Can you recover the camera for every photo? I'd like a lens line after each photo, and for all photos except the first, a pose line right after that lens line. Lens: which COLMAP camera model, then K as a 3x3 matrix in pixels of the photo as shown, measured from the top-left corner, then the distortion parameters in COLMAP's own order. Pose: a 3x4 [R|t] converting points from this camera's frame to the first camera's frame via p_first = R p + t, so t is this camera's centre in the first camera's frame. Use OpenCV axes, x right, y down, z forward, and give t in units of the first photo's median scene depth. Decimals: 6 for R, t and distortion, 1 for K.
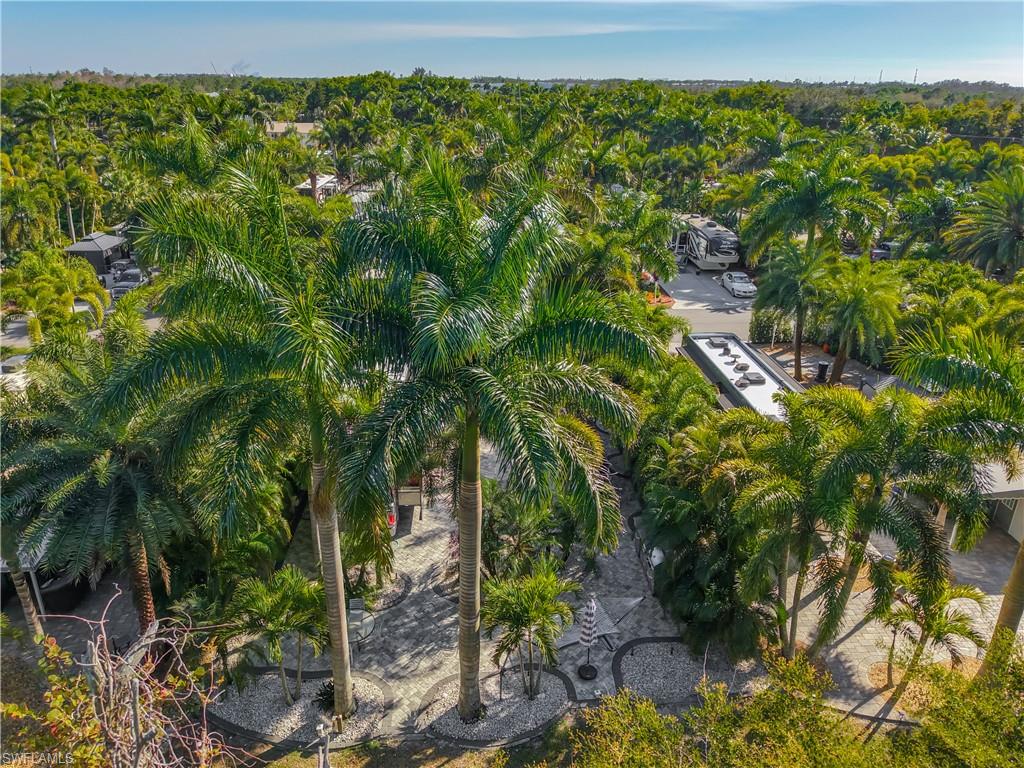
lens RADIAL K [[726.2, 0, 513.9], [0, 726.2, 347.4], [0, 0, 1]] dist [-0.010287, -0.002938]
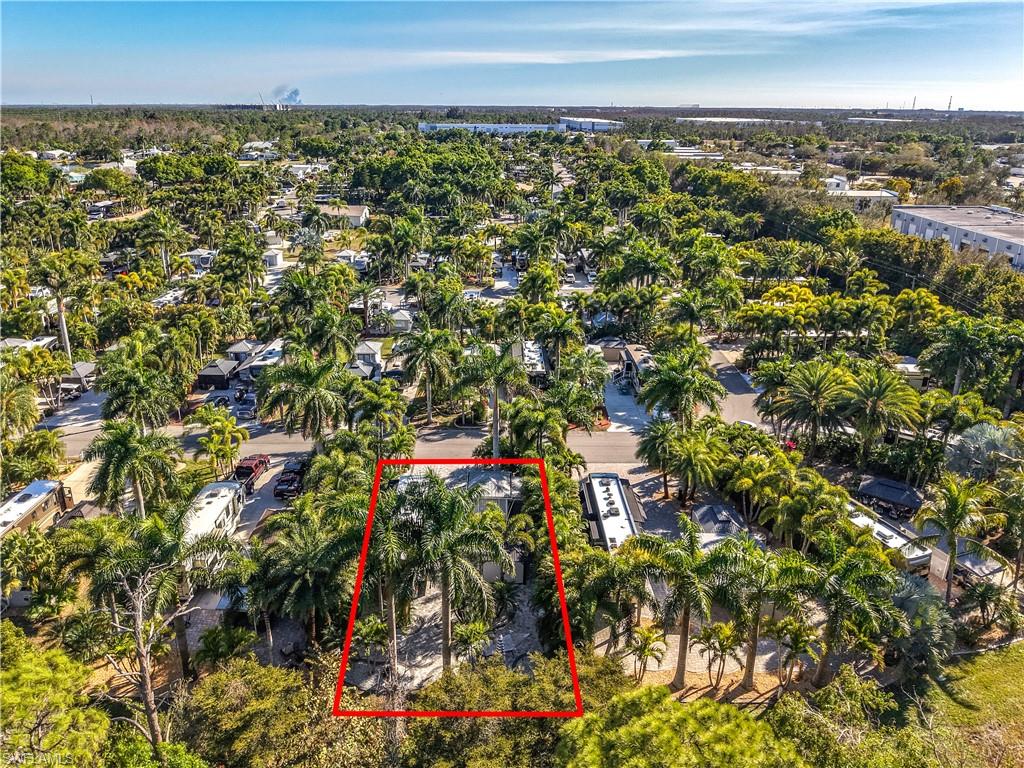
lens RADIAL K [[718.2, 0, 508.4], [0, 718.2, 341.1], [0, 0, 1]] dist [0.010521, 0.001954]
pose [[0.998657, 0.015844, -0.049321, 0.223065], [-0.017257, 0.999449, -0.028364, -0.502831], [0.048844, 0.029177, 0.998380, -1.269598]]
